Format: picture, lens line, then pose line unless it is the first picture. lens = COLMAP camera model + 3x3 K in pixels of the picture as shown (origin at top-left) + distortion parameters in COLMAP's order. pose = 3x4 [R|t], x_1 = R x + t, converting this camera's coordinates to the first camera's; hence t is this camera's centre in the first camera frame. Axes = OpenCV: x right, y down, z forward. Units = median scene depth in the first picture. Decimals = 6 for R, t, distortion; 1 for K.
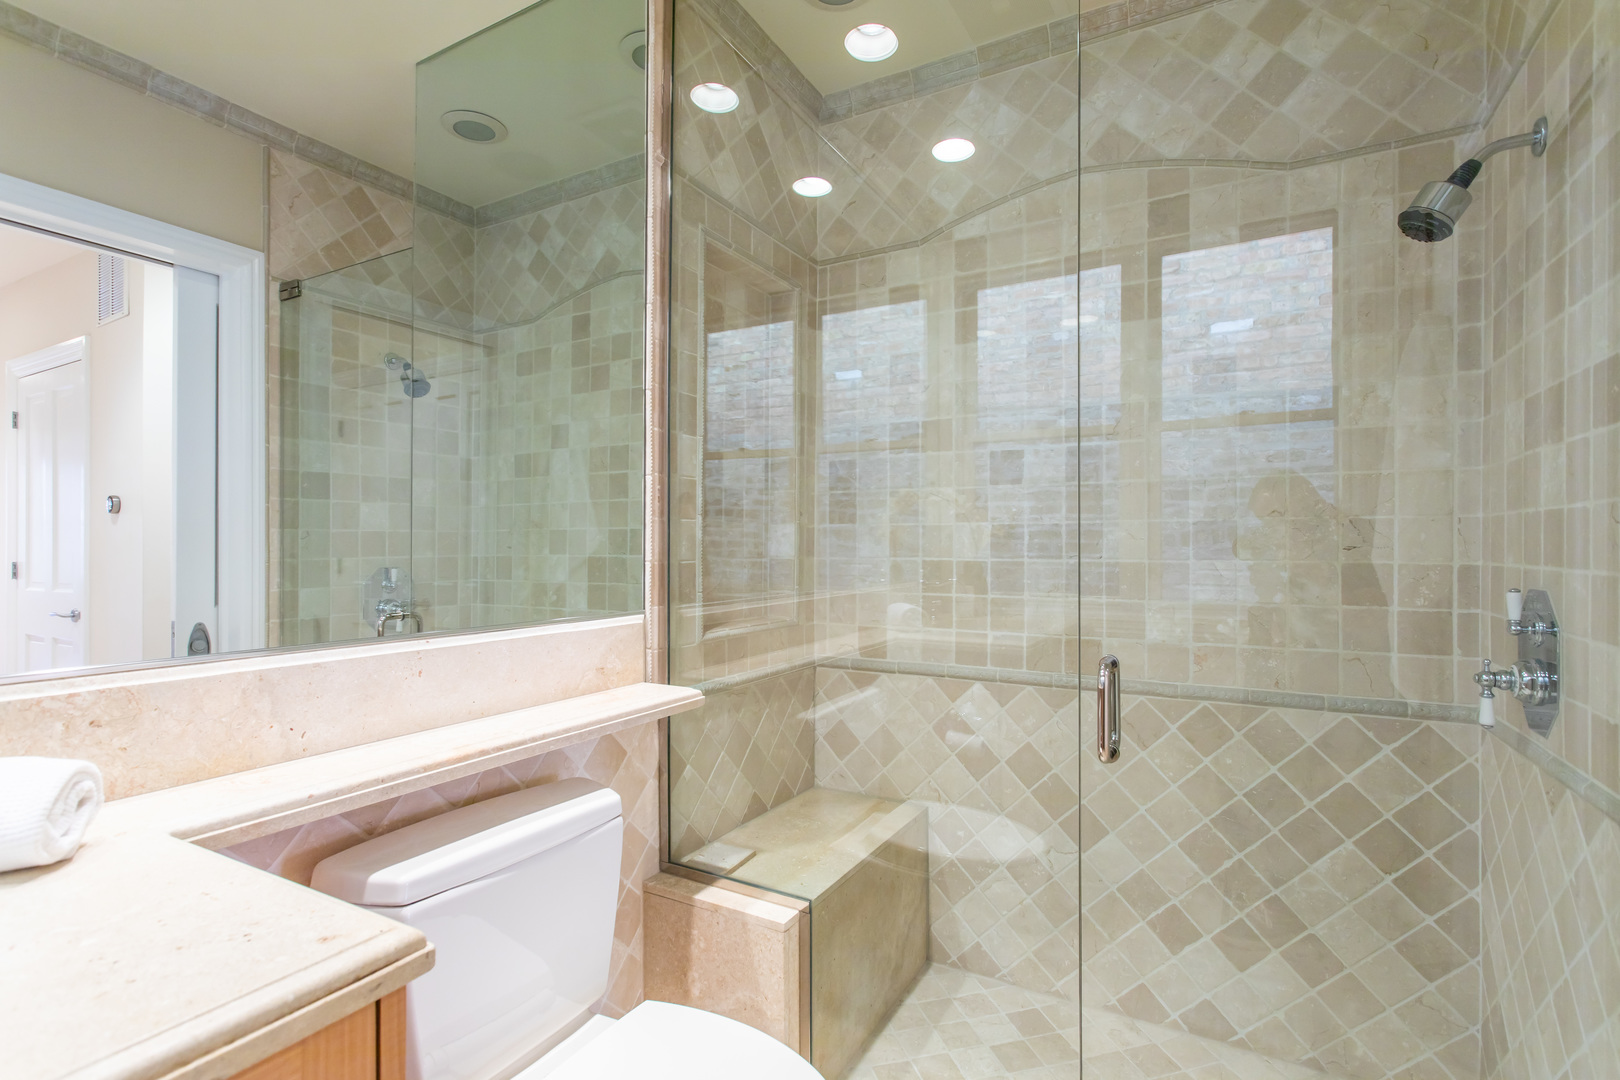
lens RADIAL K [[771.0, 0, 815.9], [0, 771.0, 548.9], [0, 0, 1]] dist [0.006509, 0.001460]
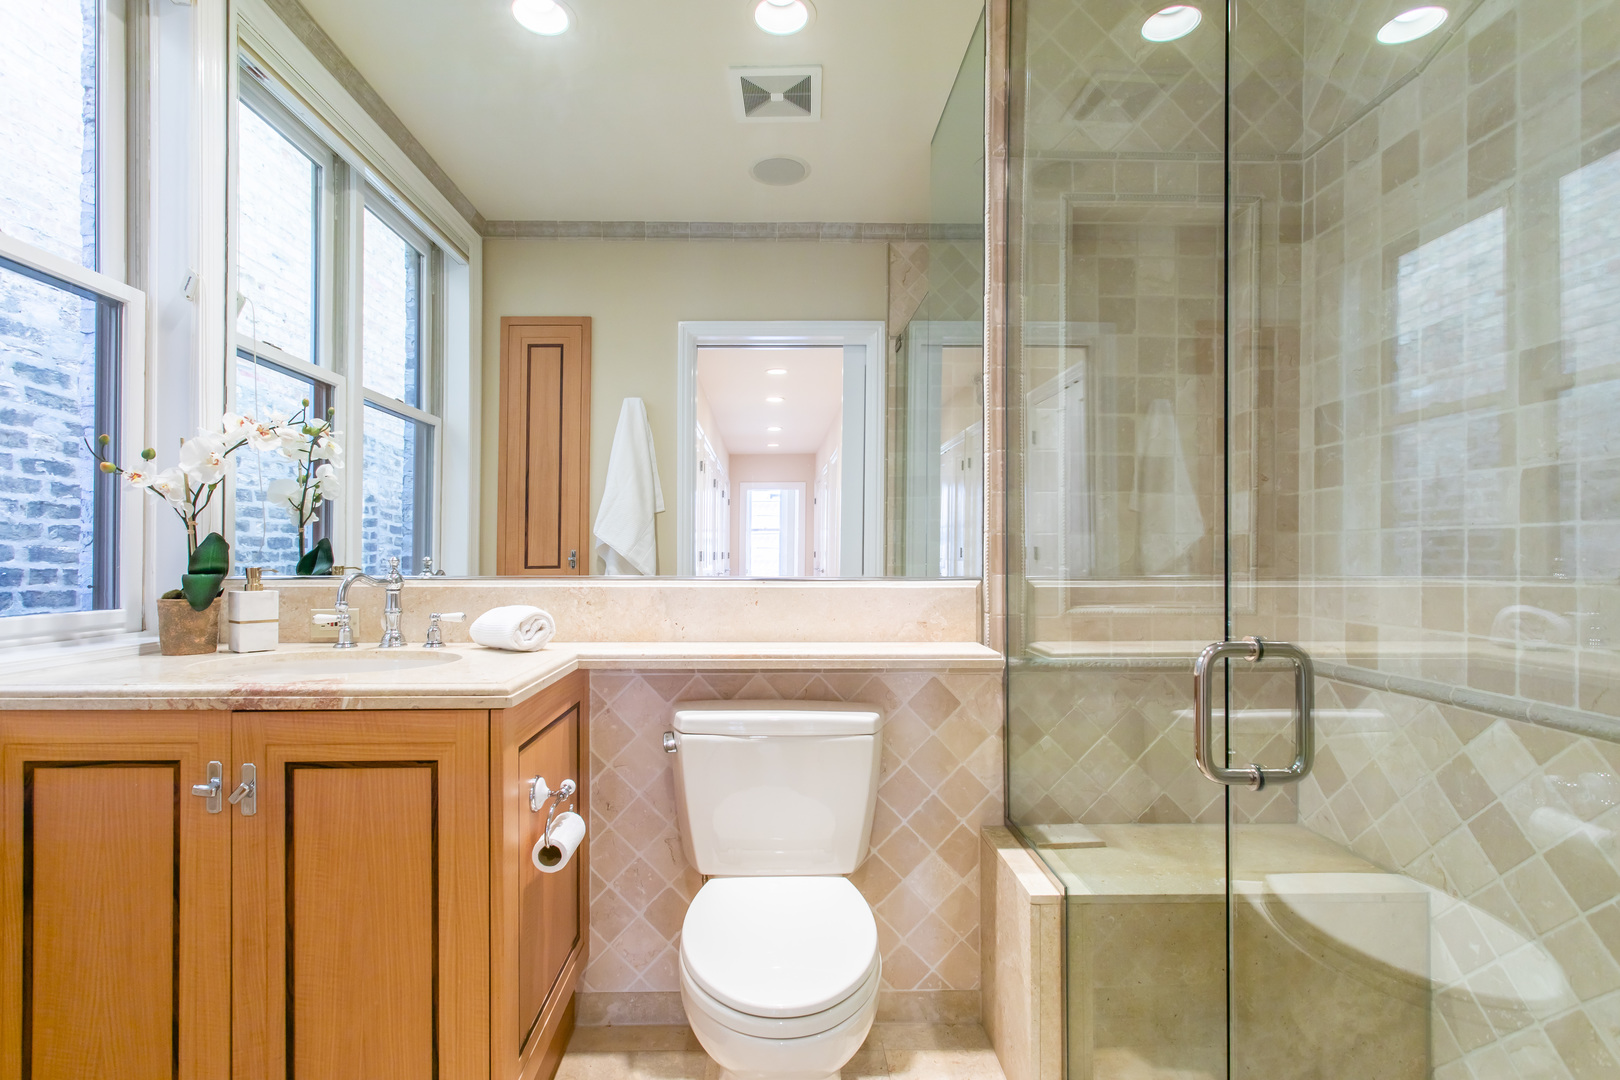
lens RADIAL K [[818.3, 0, 810.8], [0, 818.3, 552.1], [0, 0, 1]] dist [0.002241, 0.001053]
pose [[0.497370, -0.002981, -0.867533, 0.513840], [-0.001065, 0.999991, -0.004046, 0.038527], [0.867538, 0.002936, 0.497362, 0.169287]]
